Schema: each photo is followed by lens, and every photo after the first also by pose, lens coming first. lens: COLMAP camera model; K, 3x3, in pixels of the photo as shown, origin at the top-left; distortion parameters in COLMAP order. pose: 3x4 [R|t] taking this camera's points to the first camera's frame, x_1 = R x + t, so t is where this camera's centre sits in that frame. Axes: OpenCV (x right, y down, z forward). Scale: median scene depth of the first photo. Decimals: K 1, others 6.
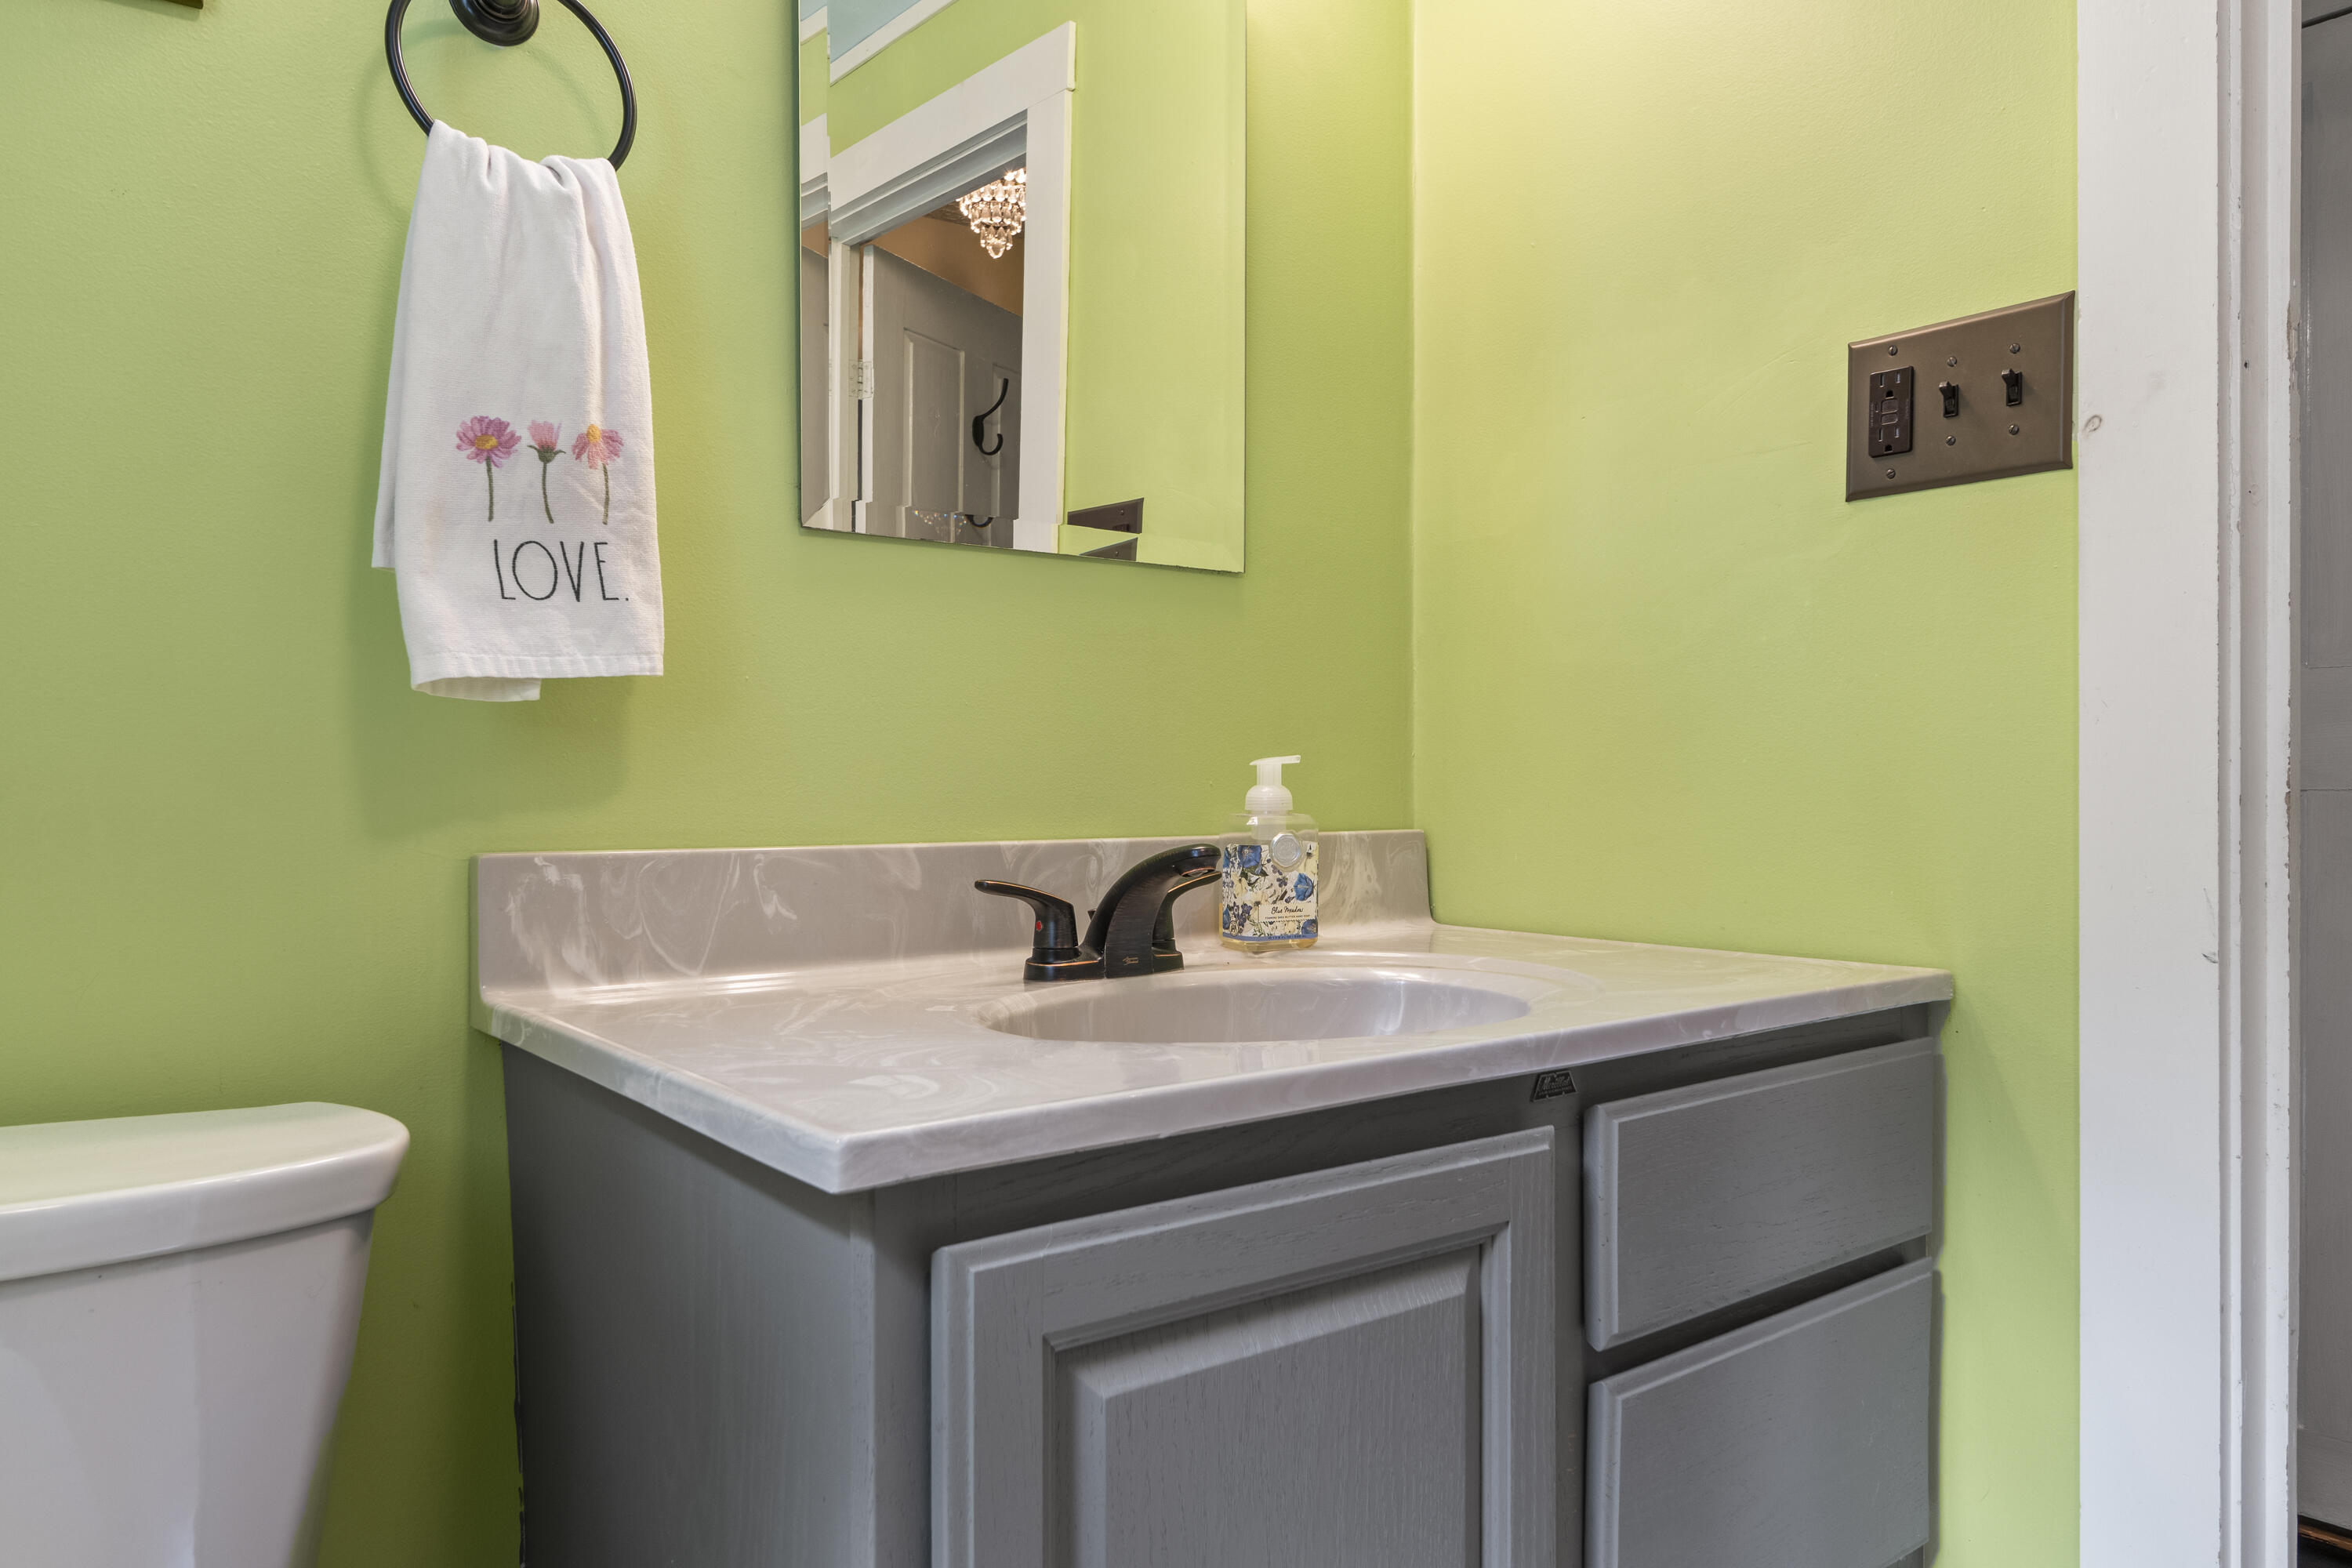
lens RADIAL K [[1657.0, 0, 1178.5], [0, 1657.0, 781.5], [0, 0, 1]] dist [-0.000372, -0.000143]
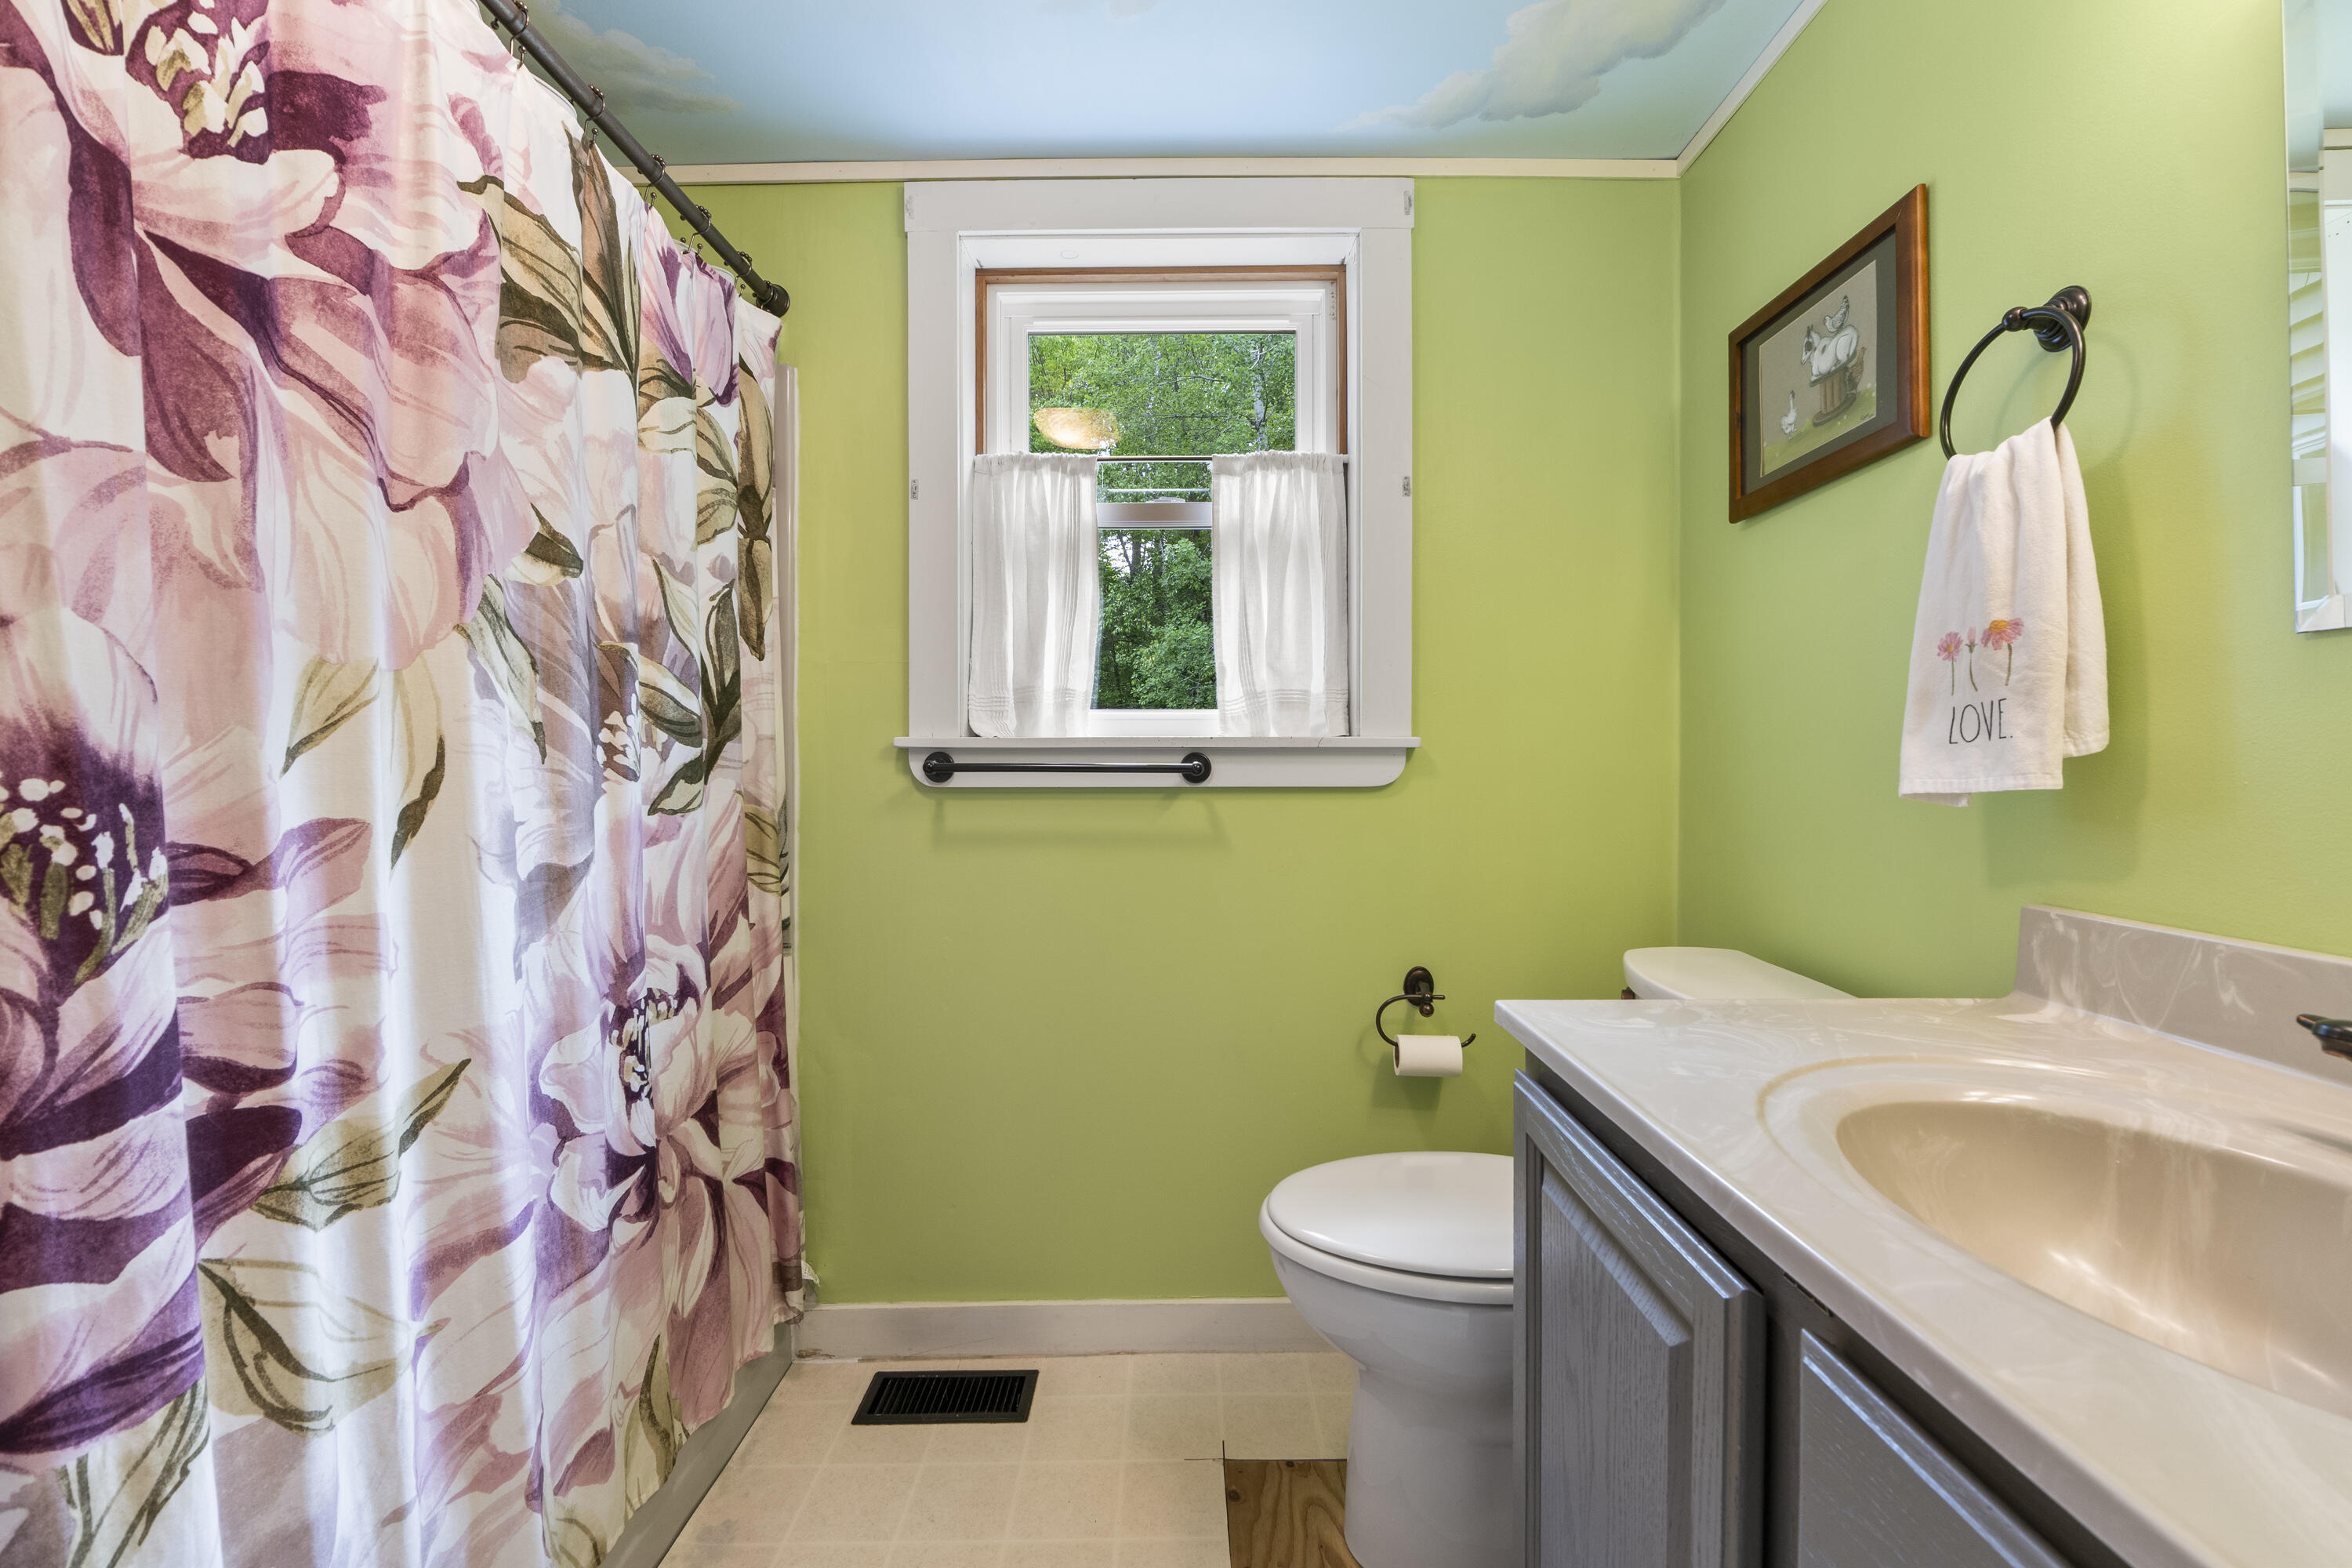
lens RADIAL K [[996.3, 0, 1182.1], [0, 996.3, 779.0], [0, 0, 1]] dist [-0.002906, 0.000081]
pose [[-0.628725, 0.015997, -0.777463, 0.765394], [0.001832, 0.999816, 0.019090, -0.089314], [0.777626, 0.010577, -0.628639, 0.961767]]
